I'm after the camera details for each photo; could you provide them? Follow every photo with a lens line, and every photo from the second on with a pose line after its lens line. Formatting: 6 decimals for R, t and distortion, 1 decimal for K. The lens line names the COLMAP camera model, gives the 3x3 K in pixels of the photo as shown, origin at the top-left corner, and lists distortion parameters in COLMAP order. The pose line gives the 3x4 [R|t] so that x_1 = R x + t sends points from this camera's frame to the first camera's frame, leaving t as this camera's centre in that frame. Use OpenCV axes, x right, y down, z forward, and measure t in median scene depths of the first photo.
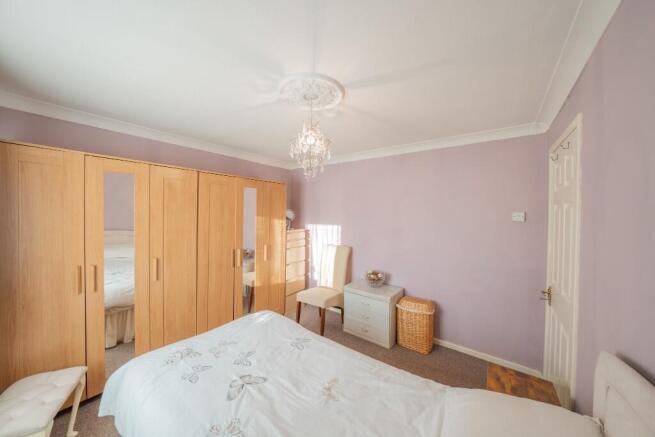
lens RADIAL K [[225.9, 0, 327.9], [0, 225.9, 216.2], [0, 0, 1]] dist [-0.011218, 0.000320]
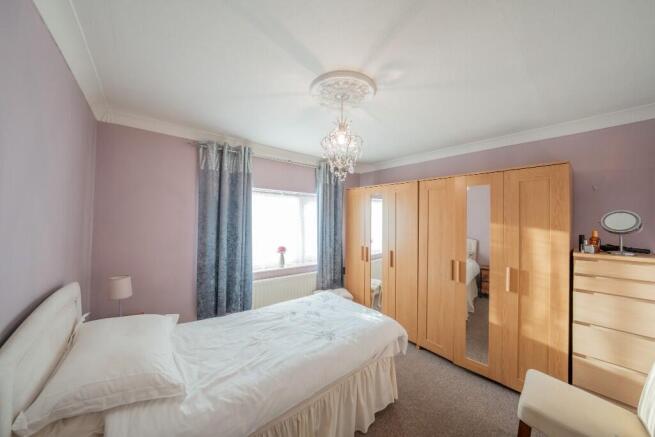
lens RADIAL K [[225.9, 0, 327.9], [0, 225.9, 216.2], [0, 0, 1]] dist [-0.011218, 0.000320]
pose [[-0.239067, -0.027965, -0.970600, 0.512428], [-0.027943, 0.999369, -0.021912, 0.009296], [0.970601, 0.021883, -0.239697, 0.686907]]
